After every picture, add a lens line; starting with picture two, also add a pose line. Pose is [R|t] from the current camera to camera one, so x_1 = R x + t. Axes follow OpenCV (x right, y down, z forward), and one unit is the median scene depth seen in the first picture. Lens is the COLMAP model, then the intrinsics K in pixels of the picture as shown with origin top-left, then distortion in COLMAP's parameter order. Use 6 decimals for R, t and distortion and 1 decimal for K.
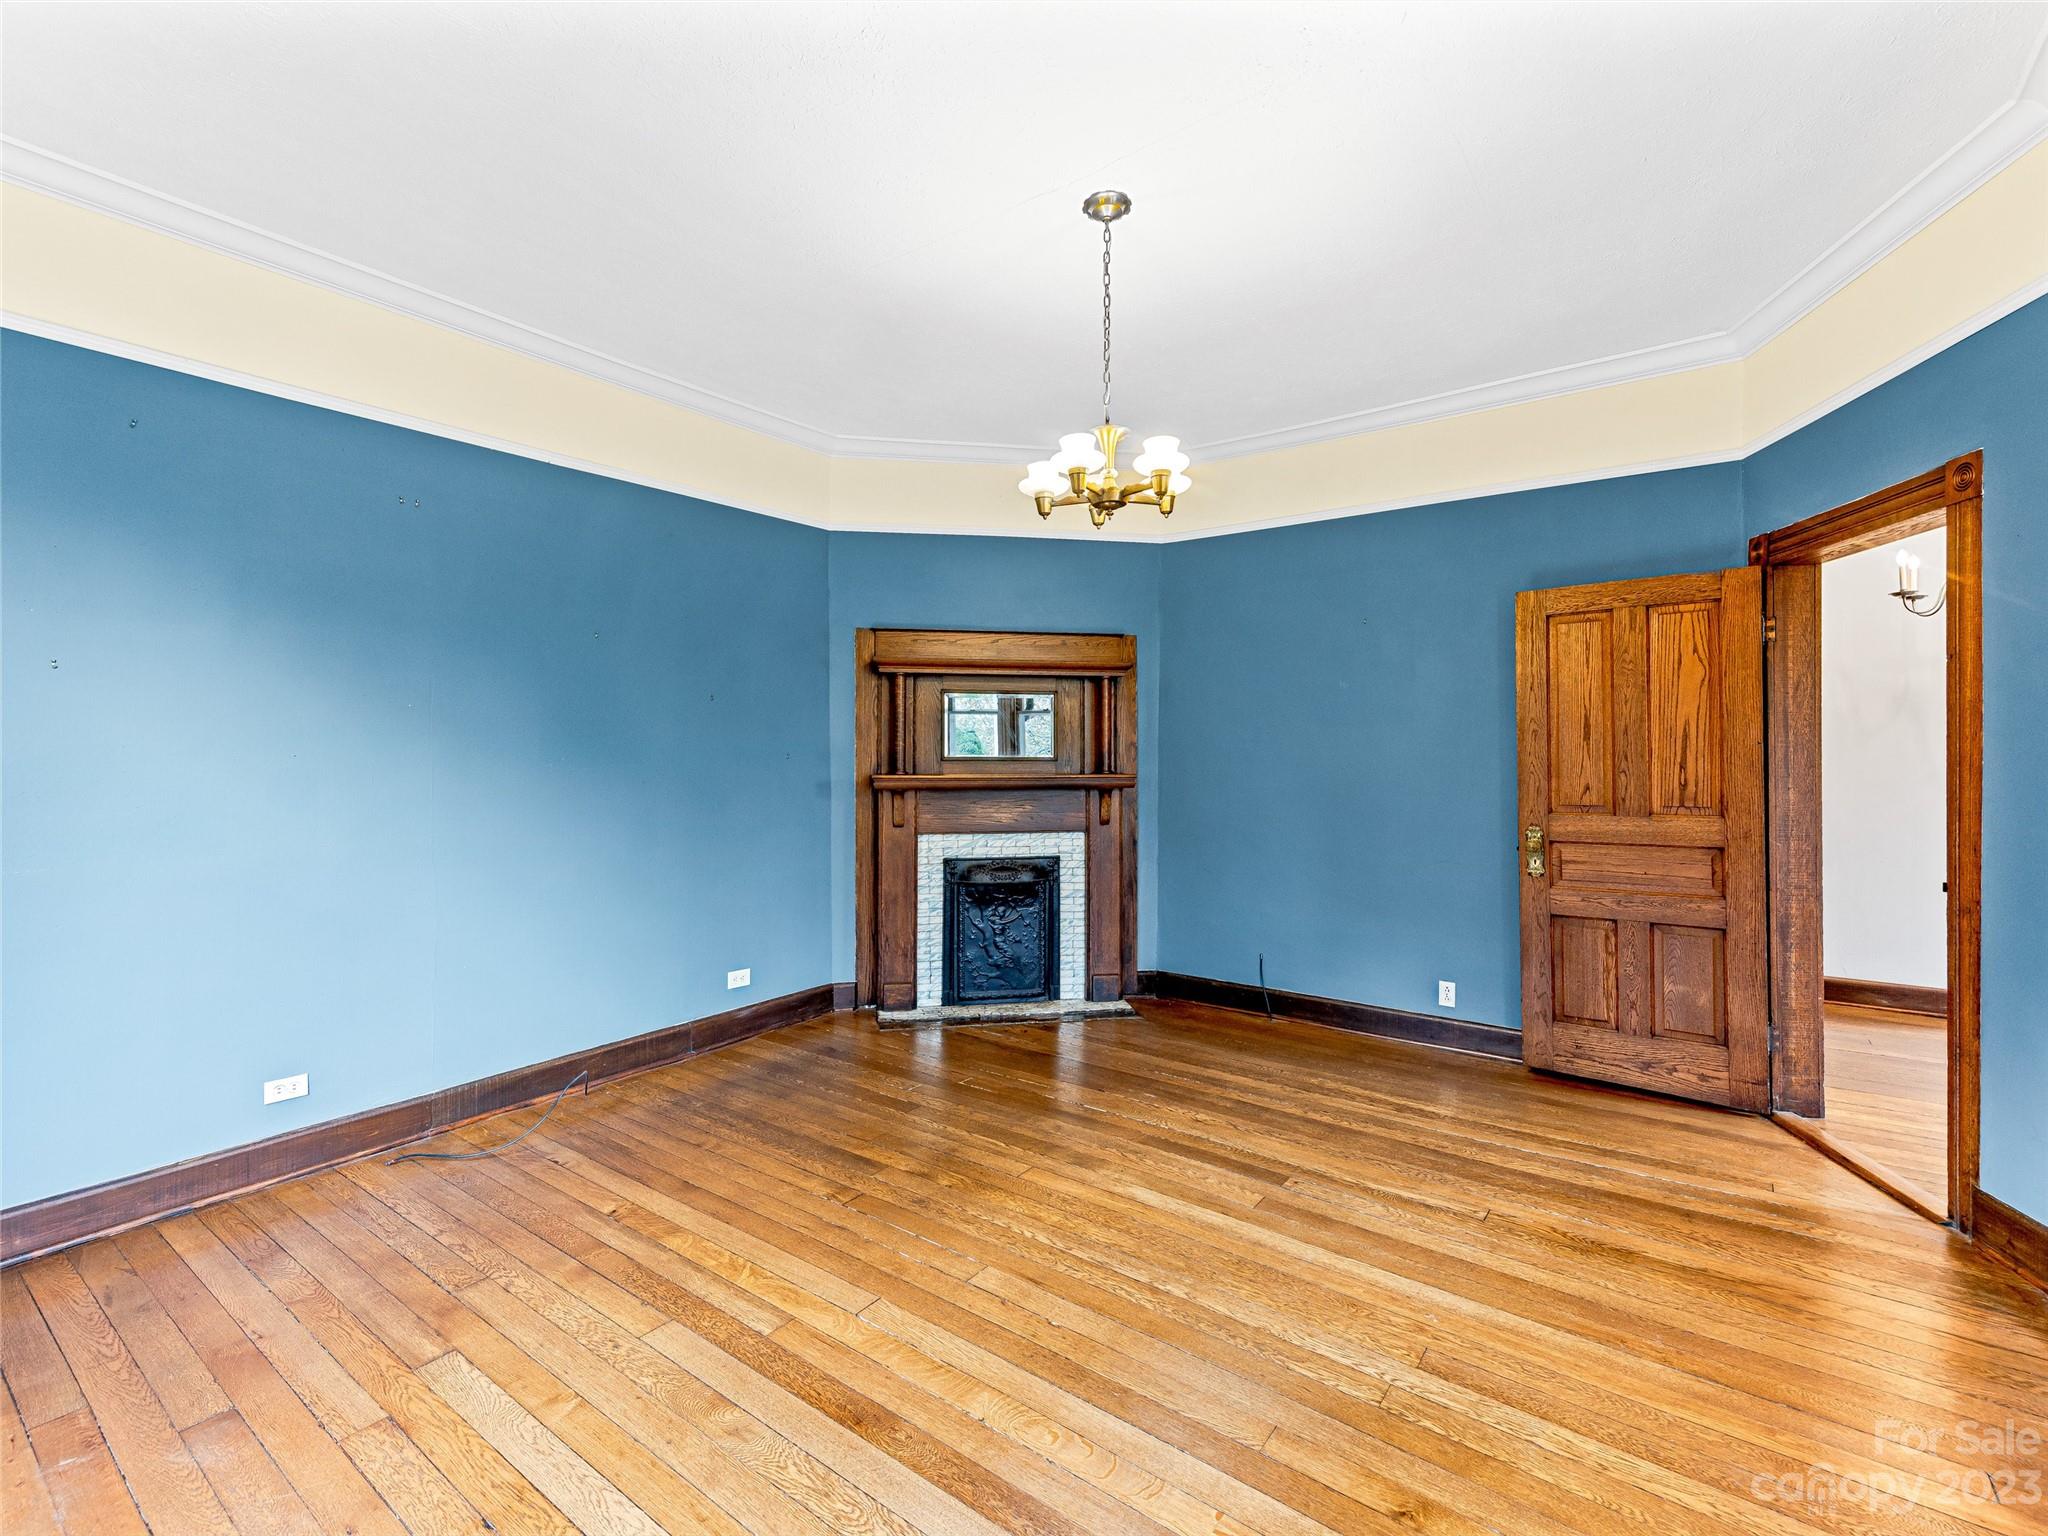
lens RADIAL K [[897.4, 0, 1045.9], [0, 897.4, 757.9], [0, 0, 1]] dist [0.015614, 0.000013]
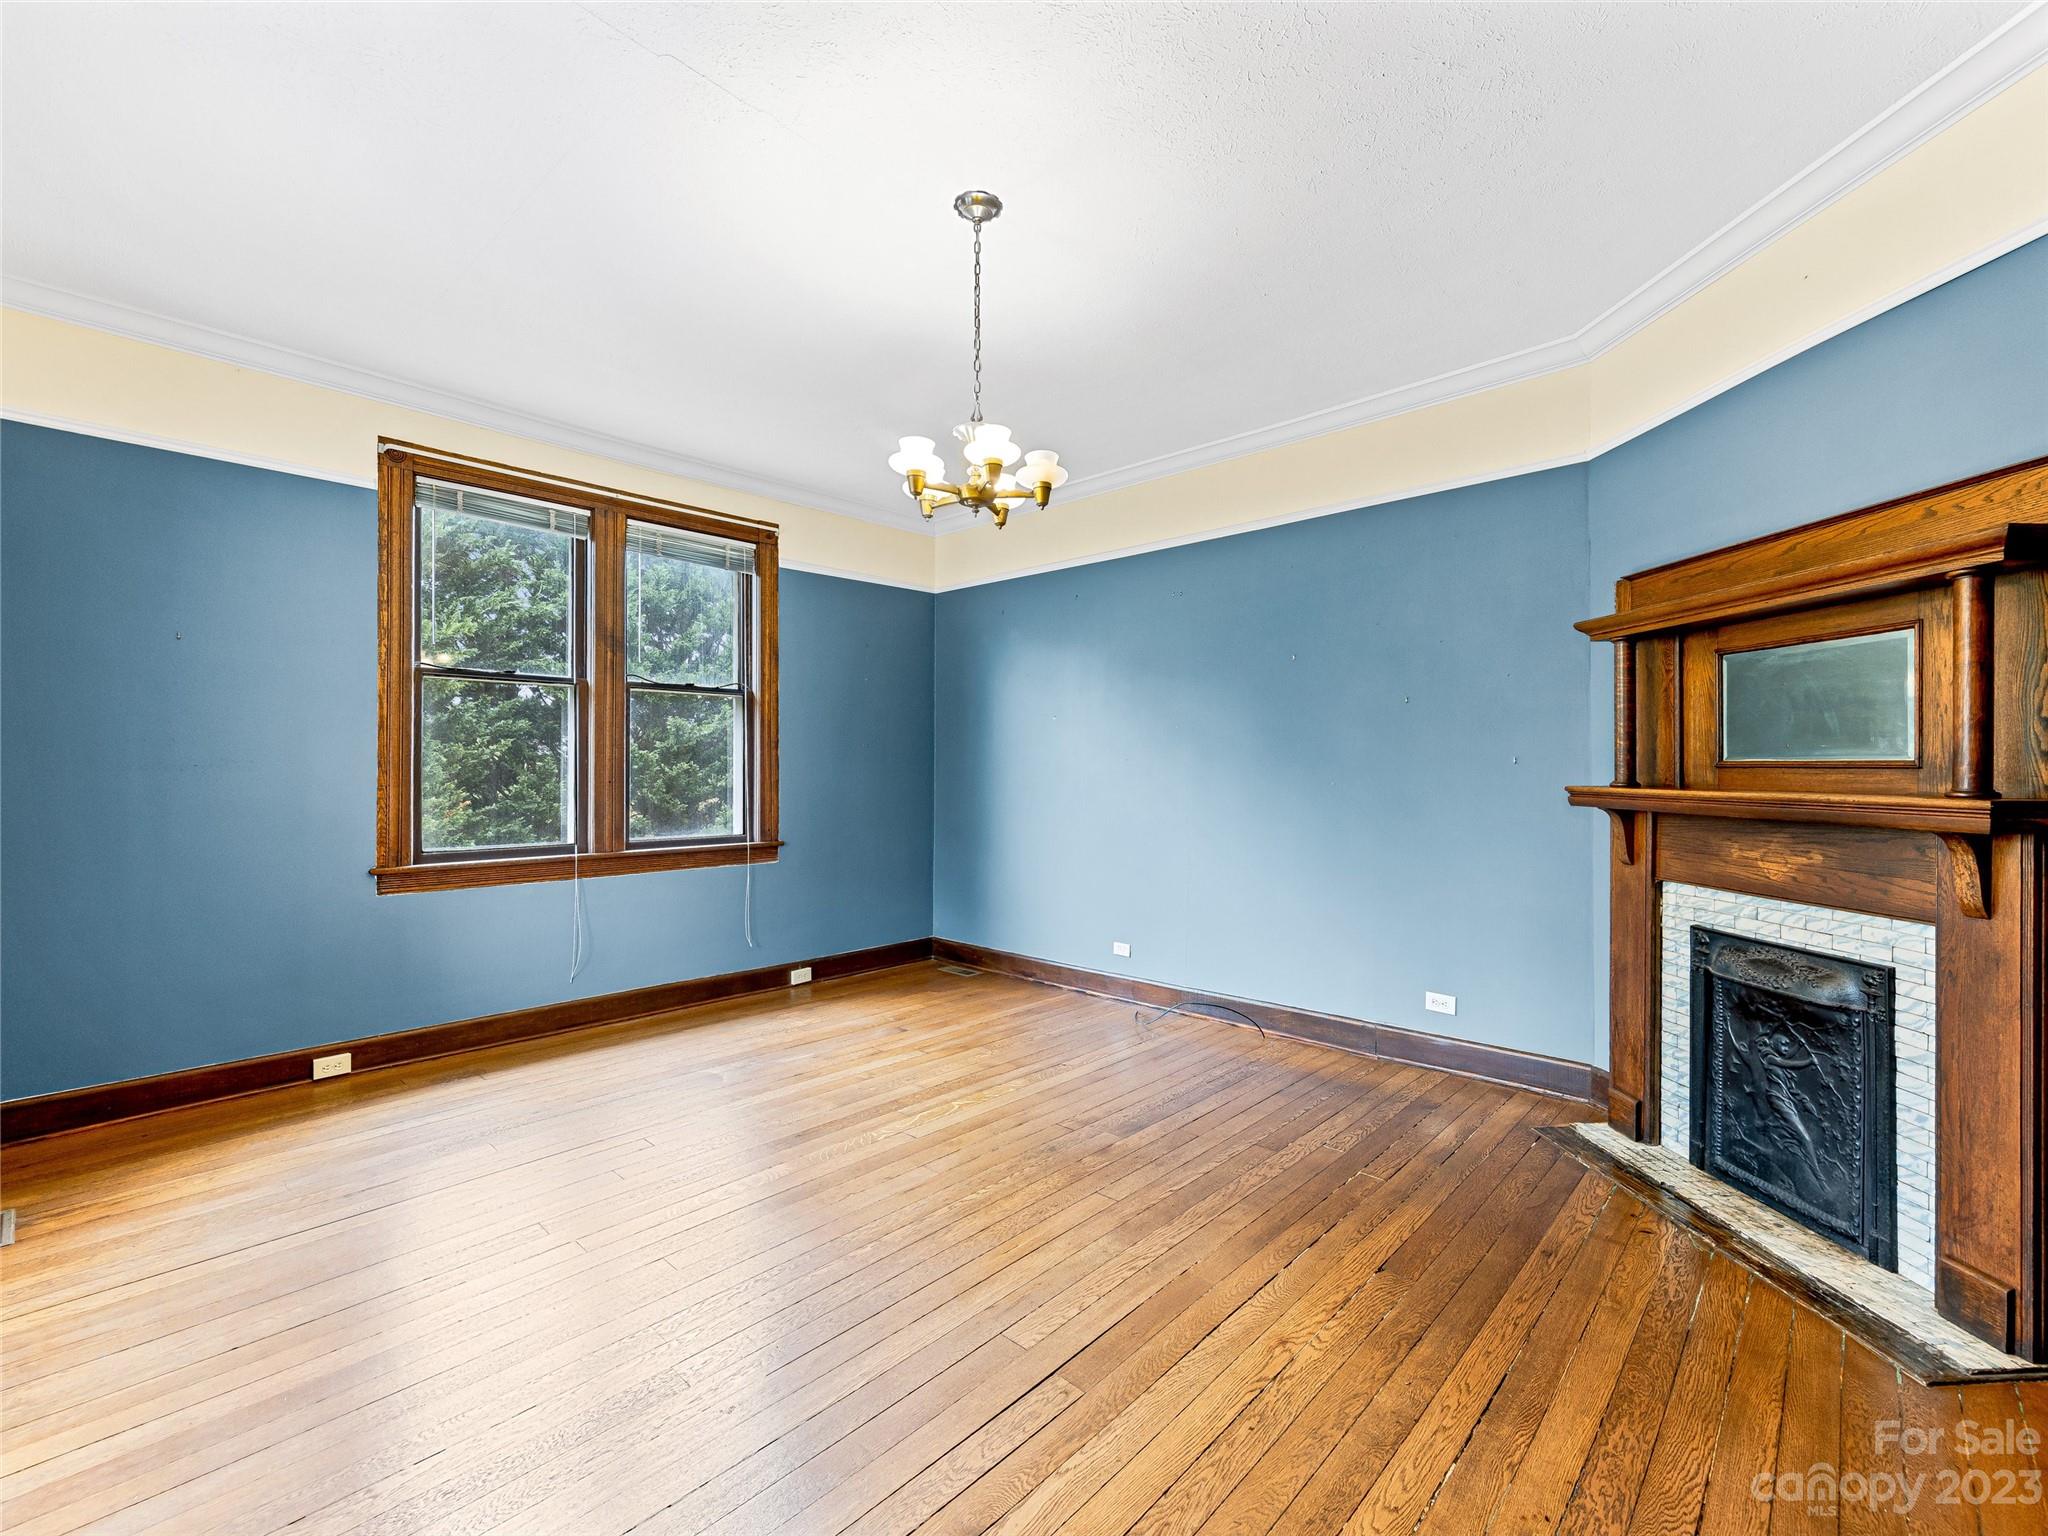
lens RADIAL K [[897.4, 0, 1033.6], [0, 897.4, 764.9], [0, 0, 1]] dist [0.015614, 0.000013]
pose [[-0.114164, -0.002125, -0.993460, 0.558261], [-0.003650, 0.999992, -0.001719, 0.004373], [0.993455, 0.003430, -0.114171, 0.619924]]
